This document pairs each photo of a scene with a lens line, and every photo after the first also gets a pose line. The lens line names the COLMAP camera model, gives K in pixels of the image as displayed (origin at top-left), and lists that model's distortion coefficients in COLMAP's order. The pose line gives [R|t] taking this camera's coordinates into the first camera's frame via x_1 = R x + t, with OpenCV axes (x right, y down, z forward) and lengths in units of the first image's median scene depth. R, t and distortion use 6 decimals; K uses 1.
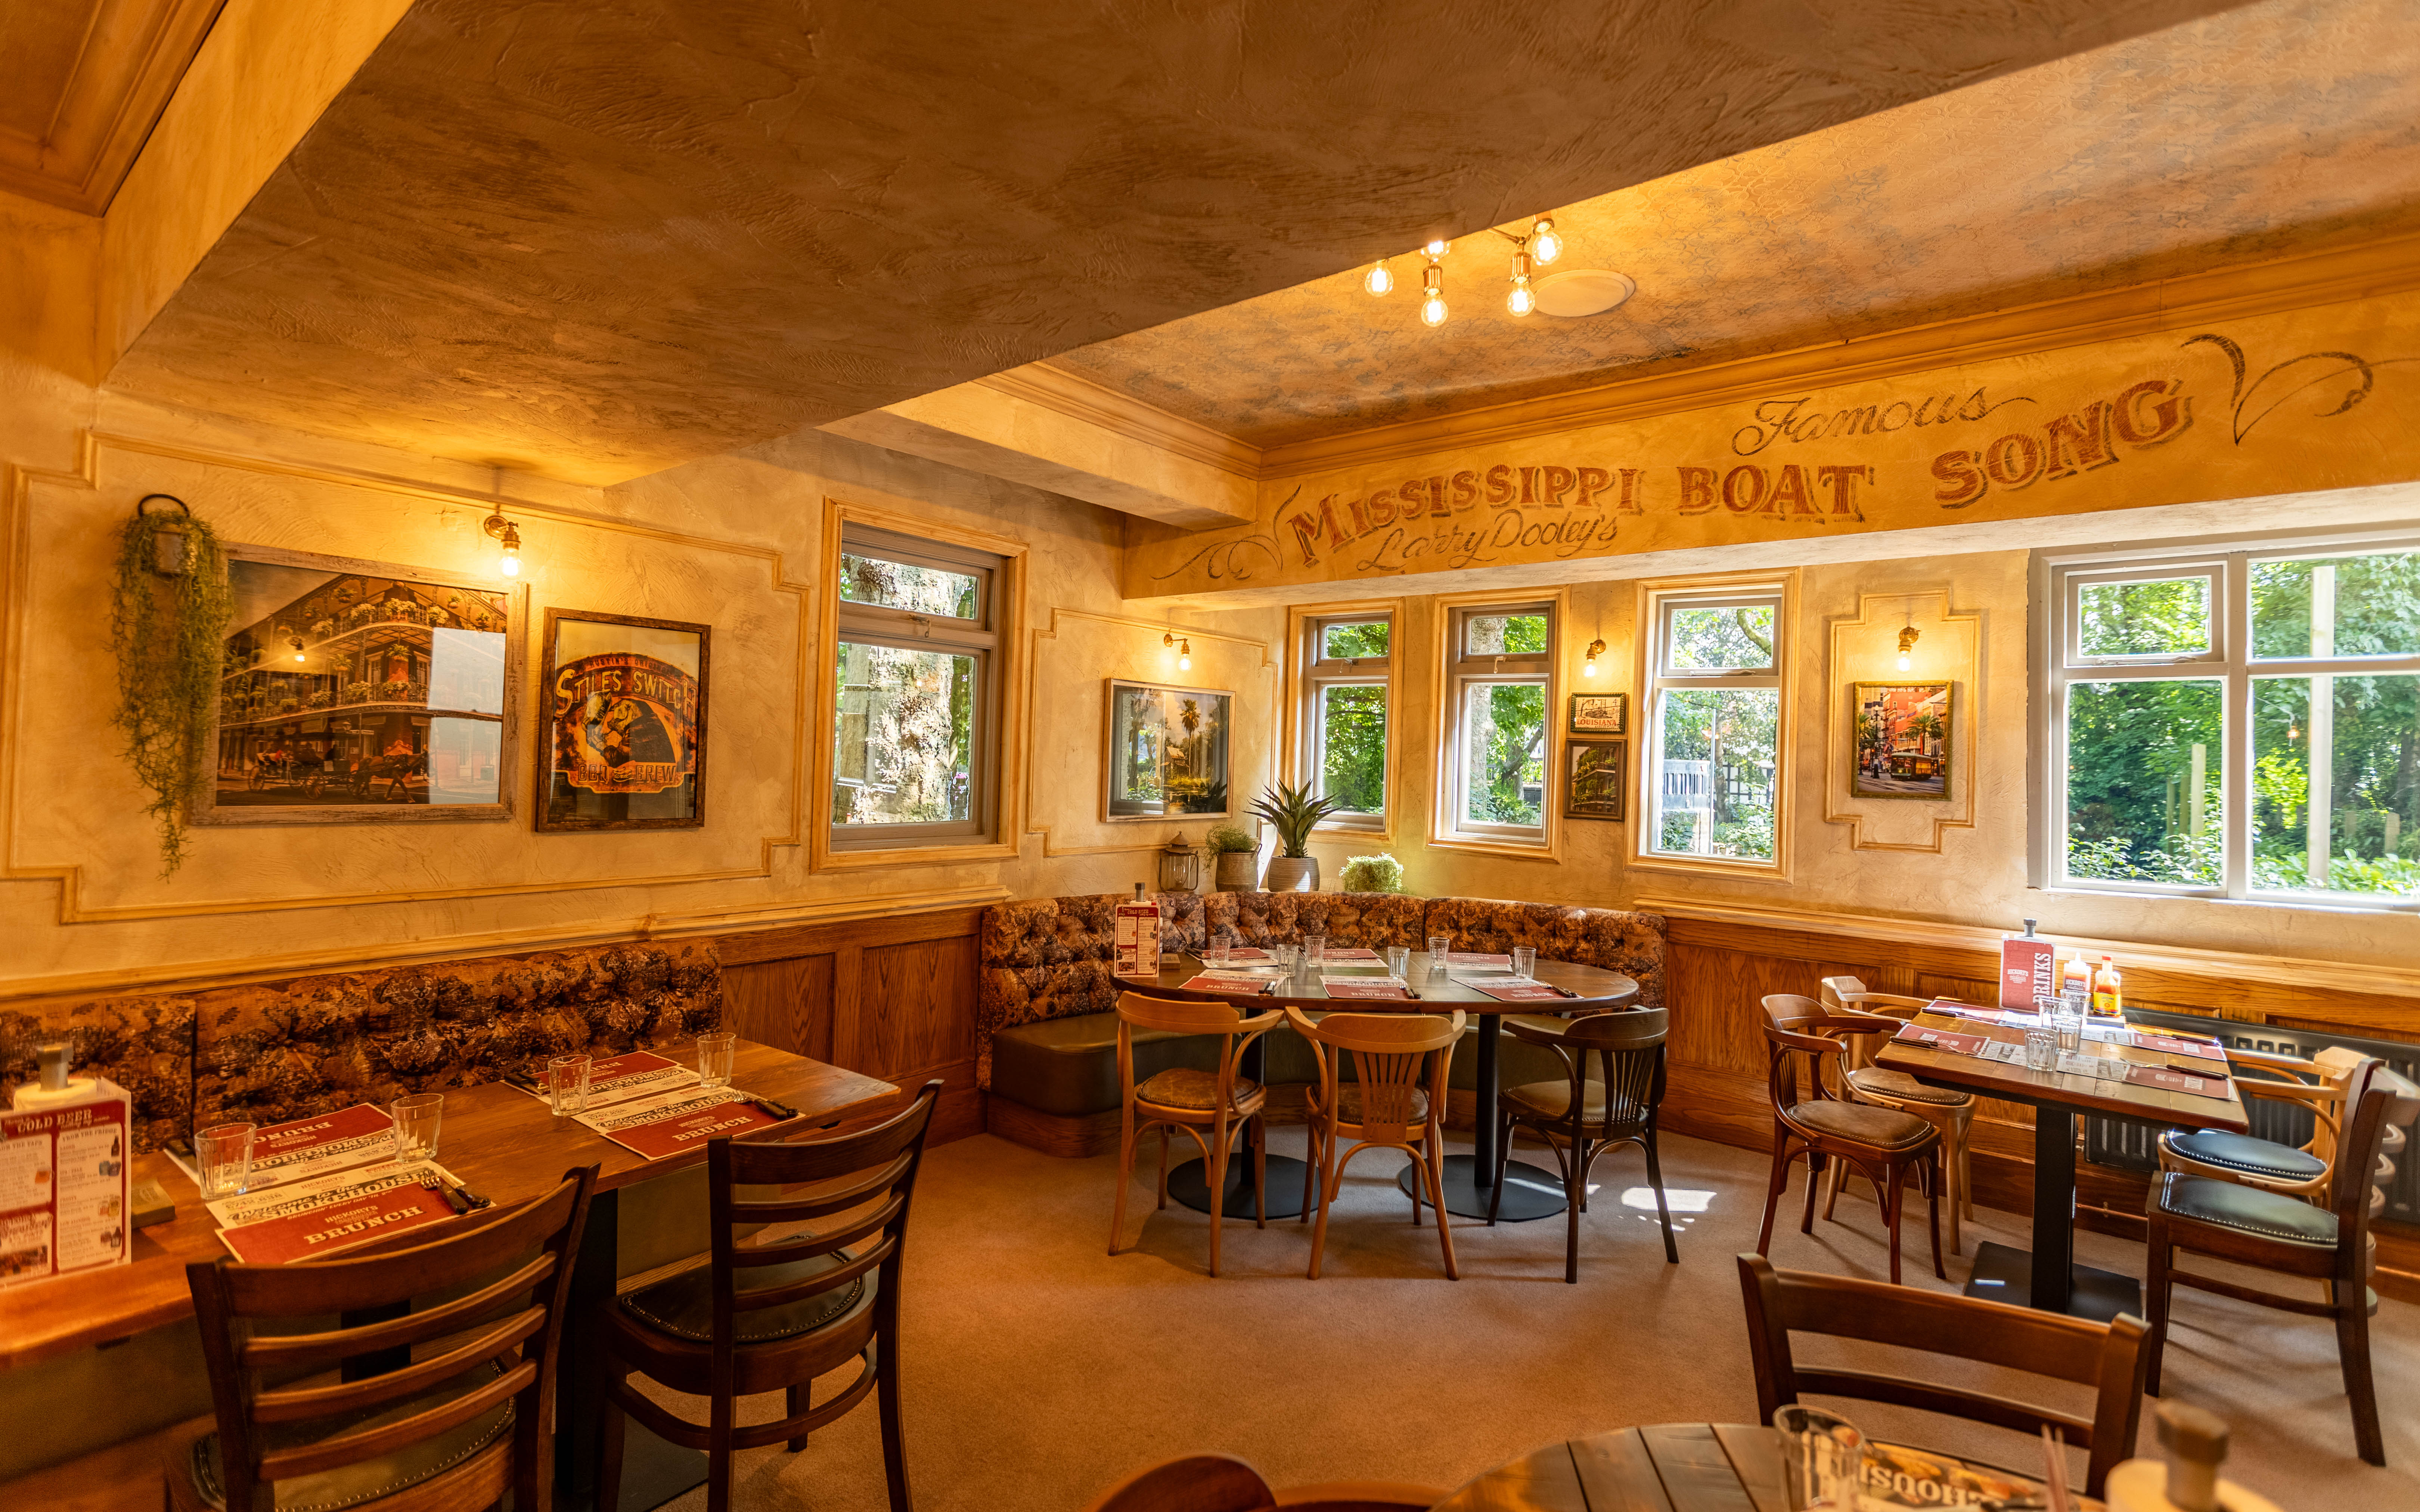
lens RADIAL K [[1139.4, 0, 1220.7], [0, 1139.4, 730.3], [0, 0, 1]] dist [0.001423, -0.001423]
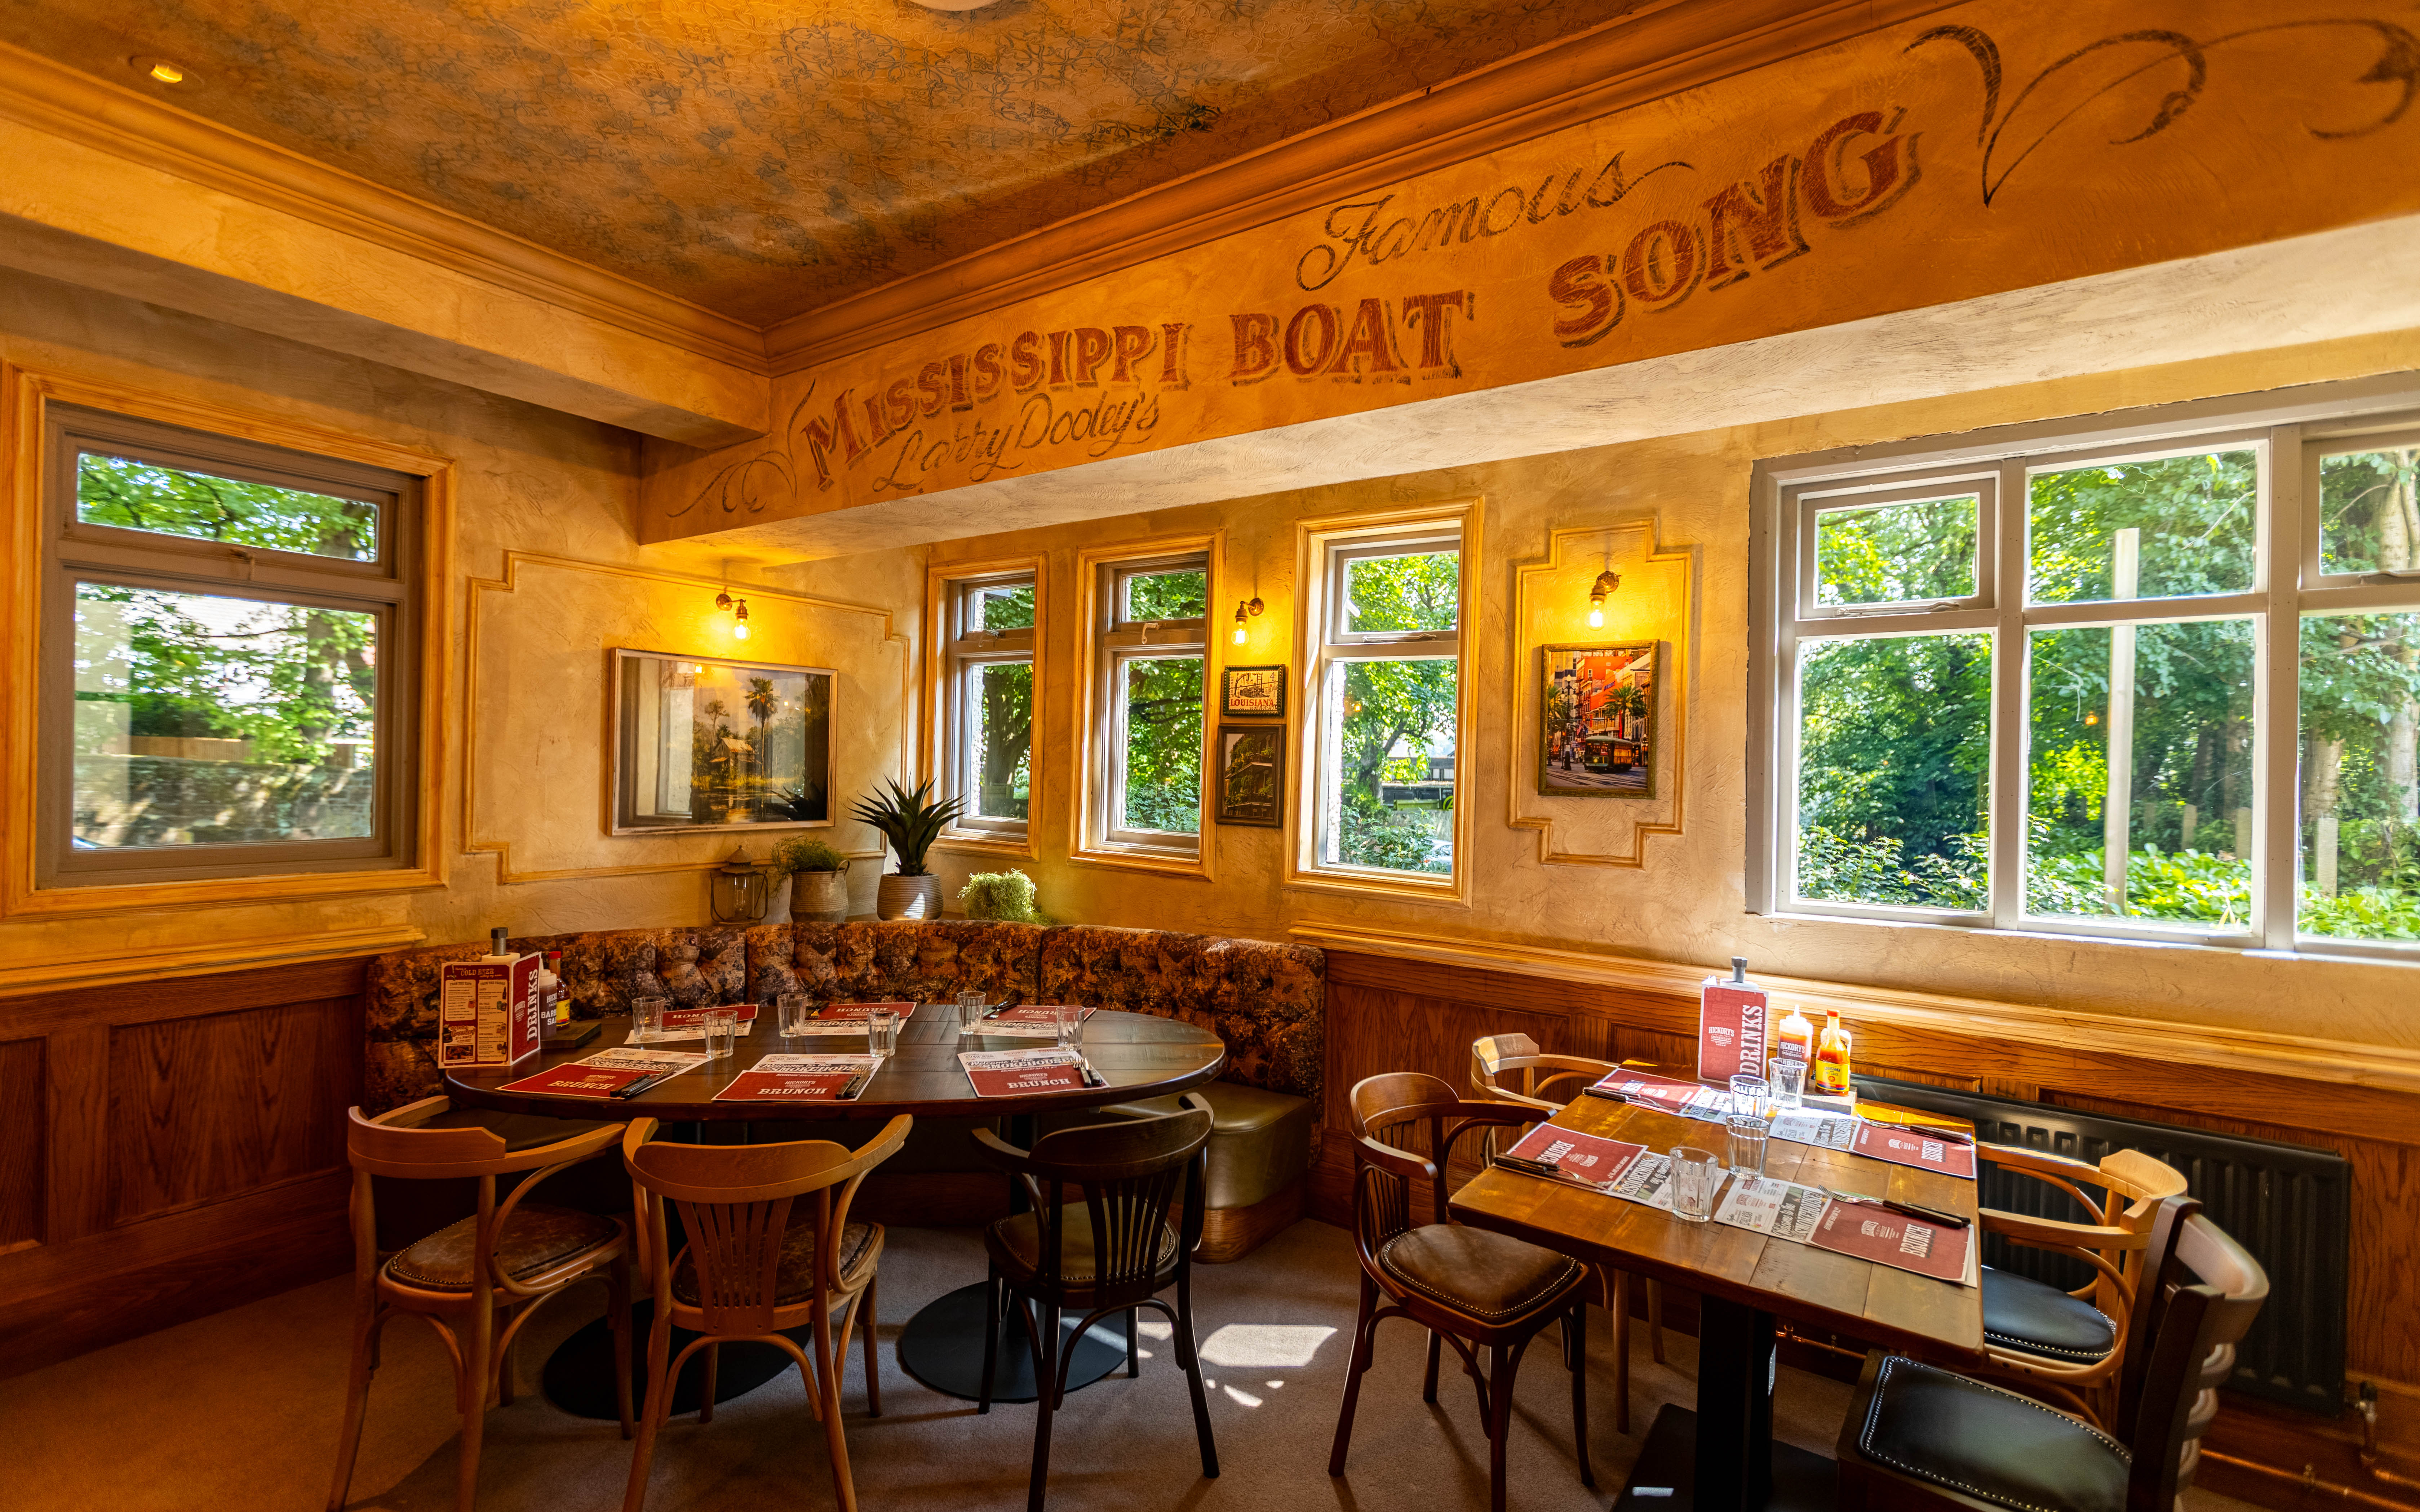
lens RADIAL K [[1074.9, 0, 1204.7], [0, 1074.9, 760.9], [0, 0, 1]] dist [0.000815, -0.000125]
pose [[0.998169, -0.007151, 0.060071, 0.298227], [0.005706, 0.999691, 0.024197, 0.017633], [-0.060225, -0.023810, 0.997901, 0.303661]]
